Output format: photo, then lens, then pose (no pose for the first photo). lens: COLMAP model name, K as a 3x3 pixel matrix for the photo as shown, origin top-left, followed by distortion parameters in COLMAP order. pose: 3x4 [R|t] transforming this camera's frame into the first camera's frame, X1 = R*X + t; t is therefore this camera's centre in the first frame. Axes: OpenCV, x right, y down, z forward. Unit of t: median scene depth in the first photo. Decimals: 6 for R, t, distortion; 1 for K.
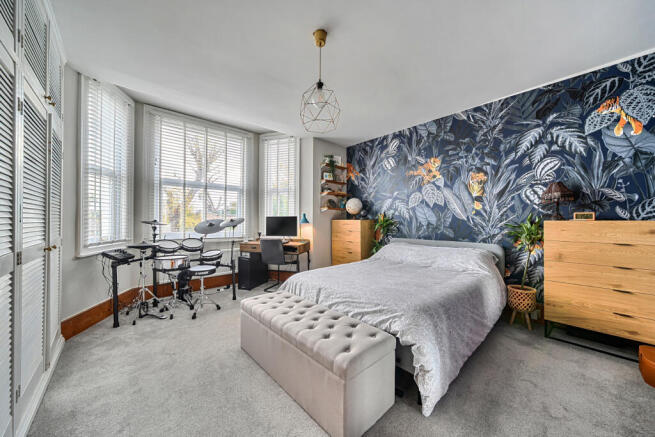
lens RADIAL K [[240.2, 0, 327.8], [0, 240.2, 218.7], [0, 0, 1]] dist [-0.000606, -0.000082]
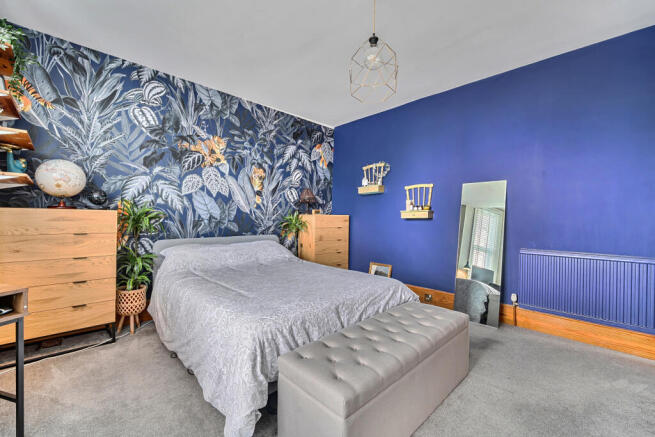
lens RADIAL K [[275.7, 0, 327.5], [0, 275.7, 219.8], [0, 0, 1]] dist [0.003663, -0.000017]
pose [[-0.044981, -0.010556, 0.998932, -0.658717], [-0.013254, 0.999862, 0.009969, 0.019277], [-0.998900, -0.012792, -0.045115, 0.841233]]
